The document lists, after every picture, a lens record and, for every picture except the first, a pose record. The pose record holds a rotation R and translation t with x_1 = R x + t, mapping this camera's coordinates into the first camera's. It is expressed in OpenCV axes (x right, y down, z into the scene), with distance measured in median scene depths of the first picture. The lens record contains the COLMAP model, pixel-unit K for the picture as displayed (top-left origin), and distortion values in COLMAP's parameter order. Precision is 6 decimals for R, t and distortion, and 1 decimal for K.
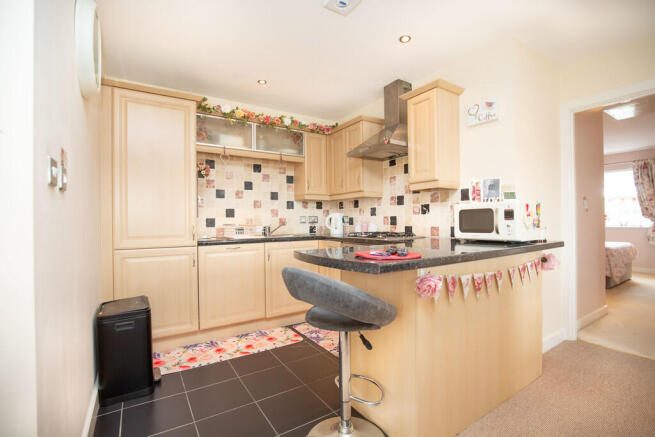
lens RADIAL K [[300.4, 0, 327.3], [0, 300.4, 219.4], [0, 0, 1]] dist [-0.030139, 0.003204]
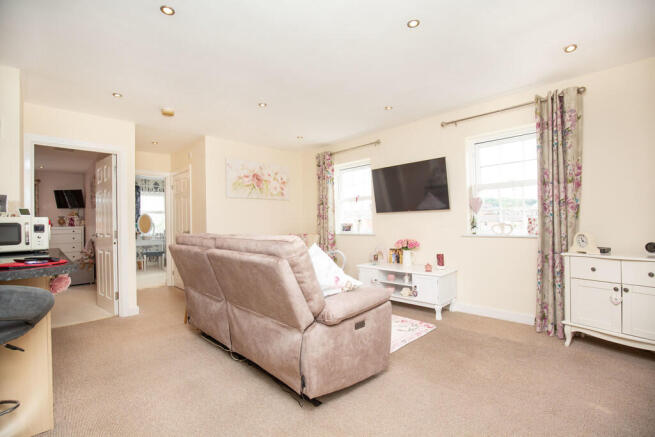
lens RADIAL K [[300.4, 0, 325.7], [0, 300.4, 220.5], [0, 0, 1]] dist [-0.030139, 0.003204]
pose [[-0.190017, 0.022594, 0.981521, -0.496523], [0.013788, 0.999698, -0.020343, -0.004426], [-0.981684, 0.009667, -0.190271, 0.038142]]
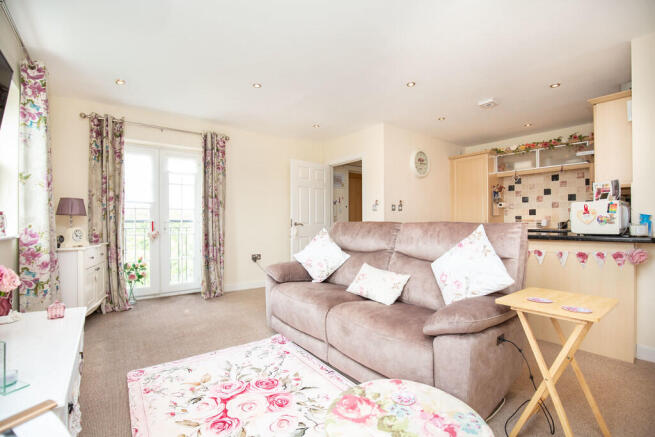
lens RADIAL K [[300.4, 0, 330.4], [0, 300.4, 219.7], [0, 0, 1]] dist [-0.030139, 0.003204]
pose [[0.088076, 0.007326, -0.996087, 1.128347], [0.006401, 0.999948, 0.007920, -0.002686], [0.996093, -0.007073, 0.088024, -0.116422]]
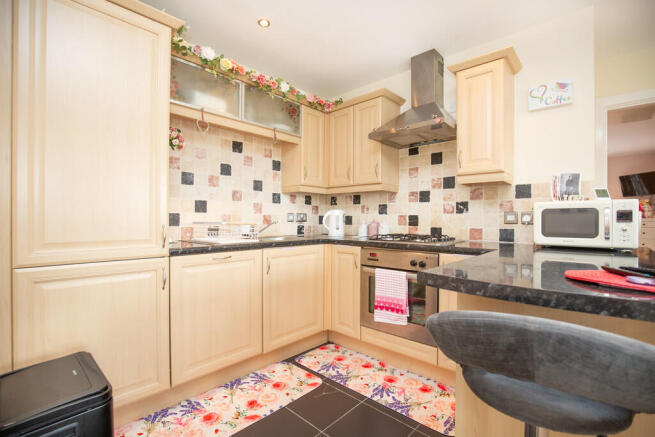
lens RADIAL K [[300.4, 0, 328.2], [0, 300.4, 219.5], [0, 0, 1]] dist [-0.030139, 0.003204]
pose [[0.968360, 0.015479, 0.249076, -0.229309], [-0.016847, 0.999852, 0.003362, 0.002872], [-0.248988, -0.007452, 0.968478, 0.263045]]
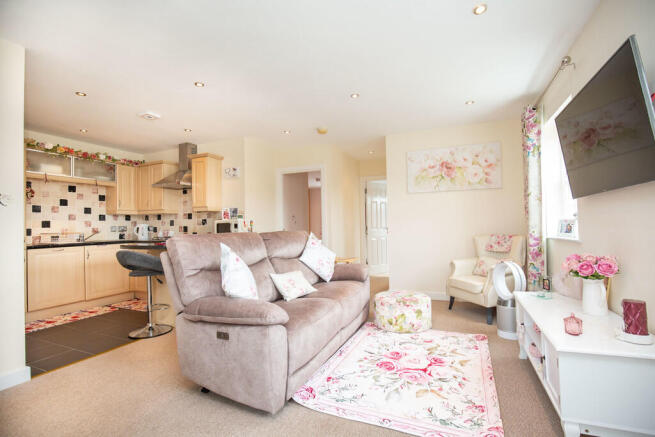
lens RADIAL K [[300.4, 0, 326.7], [0, 300.4, 221.1], [0, 0, 1]] dist [-0.030139, 0.003204]
pose [[0.829080, 0.004115, 0.559114, -0.040858], [0.007347, 0.999806, -0.018252, -0.003687], [-0.559081, 0.019240, 0.828890, -0.736316]]
